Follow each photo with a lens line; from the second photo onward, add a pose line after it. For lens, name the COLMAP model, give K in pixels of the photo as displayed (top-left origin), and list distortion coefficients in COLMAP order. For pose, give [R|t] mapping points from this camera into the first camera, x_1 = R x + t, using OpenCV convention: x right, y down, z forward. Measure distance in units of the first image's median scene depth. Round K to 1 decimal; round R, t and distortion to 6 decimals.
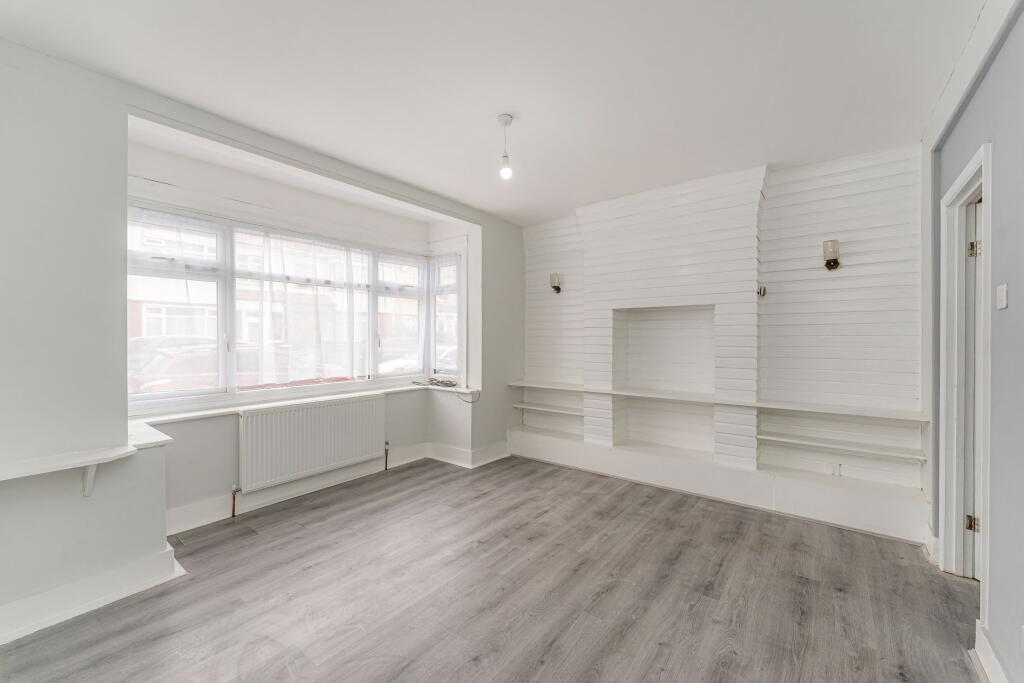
lens RADIAL K [[418.4, 0, 512.0], [0, 418.4, 341.5], [0, 0, 1]] dist [-0.001434, -0.000465]
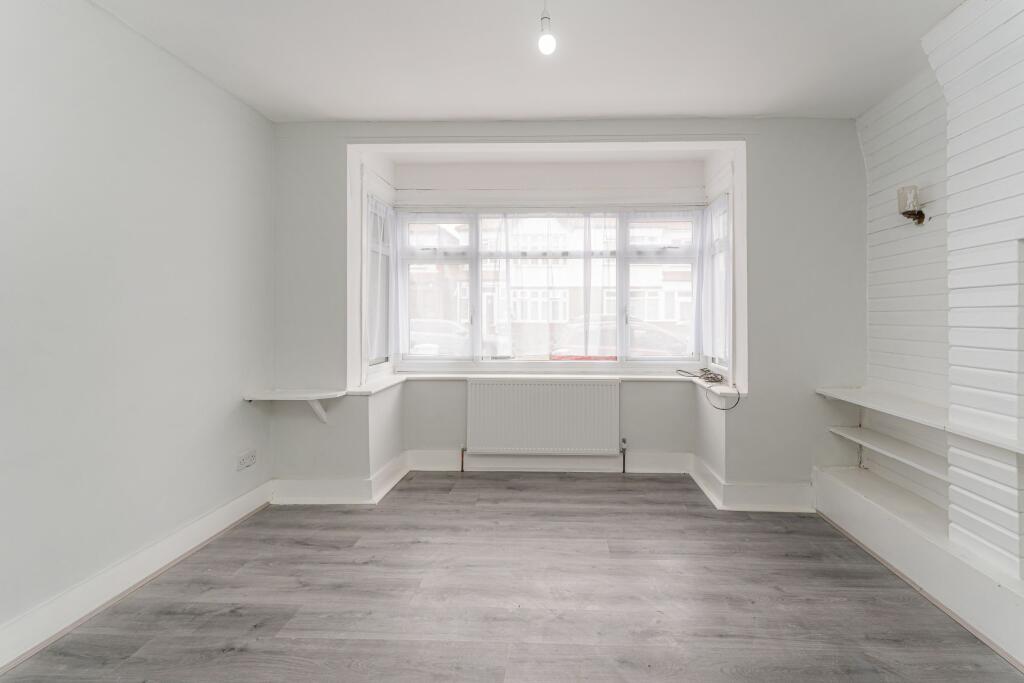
lens RADIAL K [[432.8, 0, 539.4], [0, 432.8, 312.5], [0, 0, 1]] dist [0.000336, -0.000305]
pose [[0.579365, -0.004362, -0.815057, 0.325990], [-0.012240, 0.999826, -0.014051, 0.005072], [0.814977, 0.018117, 0.579211, 0.396963]]
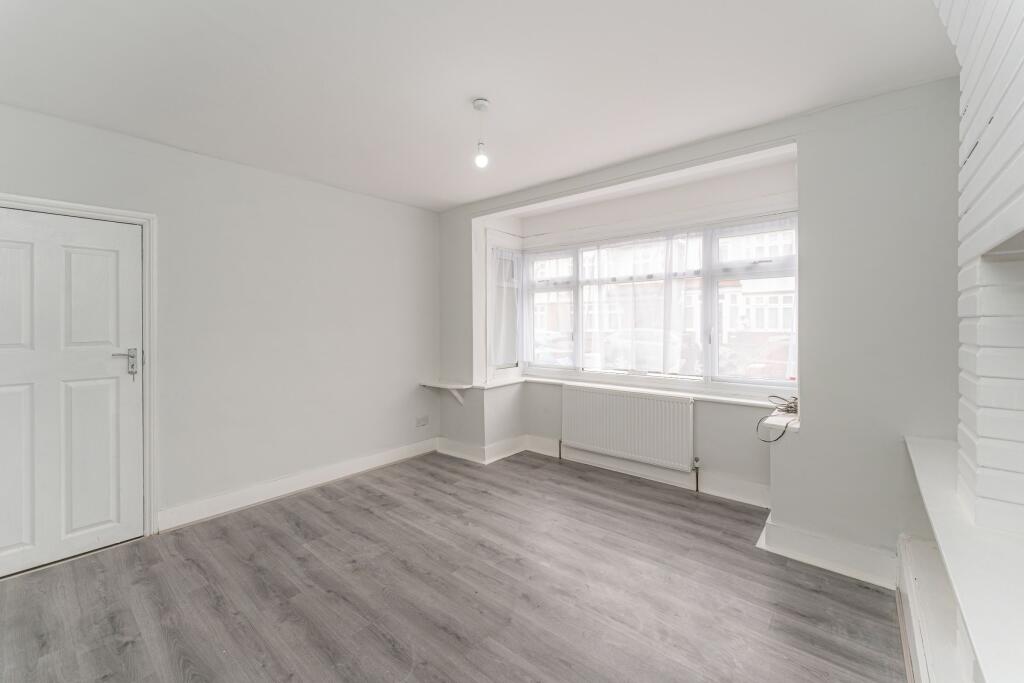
lens RADIAL K [[408.6, 0, 500.3], [0, 408.6, 323.7], [0, 0, 1]] dist [-0.000127, -0.000175]
pose [[-0.057068, 0.003418, -0.998364, 0.576608], [-0.007110, 0.999967, 0.003830, -0.029564], [0.998345, 0.007317, -0.057041, 0.708208]]
